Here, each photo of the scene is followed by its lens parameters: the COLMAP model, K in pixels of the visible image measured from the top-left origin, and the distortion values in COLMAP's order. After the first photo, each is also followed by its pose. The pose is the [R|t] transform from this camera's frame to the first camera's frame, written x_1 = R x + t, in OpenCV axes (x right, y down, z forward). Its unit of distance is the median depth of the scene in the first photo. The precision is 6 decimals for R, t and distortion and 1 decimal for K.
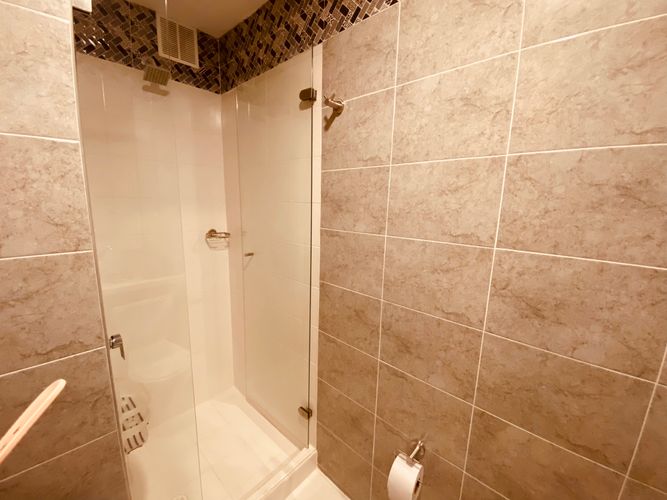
lens RADIAL K [[270.0, 0, 332.1], [0, 270.0, 251.7], [0, 0, 1]] dist [0.032349, -0.026648]
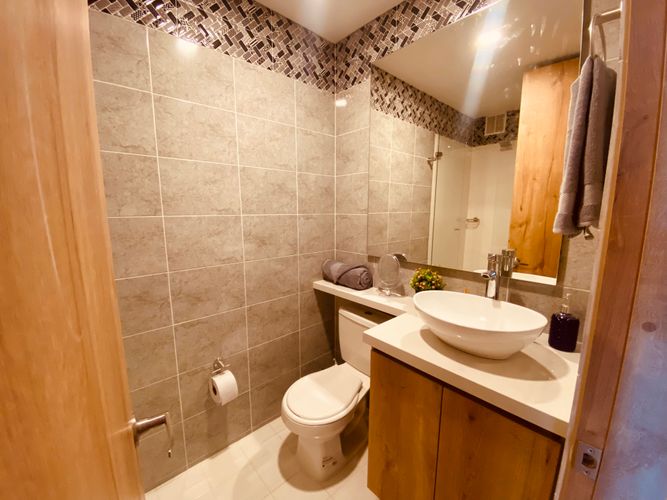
lens RADIAL K [[270.0, 0, 332.1], [0, 270.0, 251.7], [0, 0, 1]] dist [0.032349, -0.026648]
pose [[0.089960, -0.179097, 0.979710, -0.990508], [0.186180, 0.969382, 0.160113, 0.040656], [-0.978389, 0.167999, 0.120550, 0.171254]]
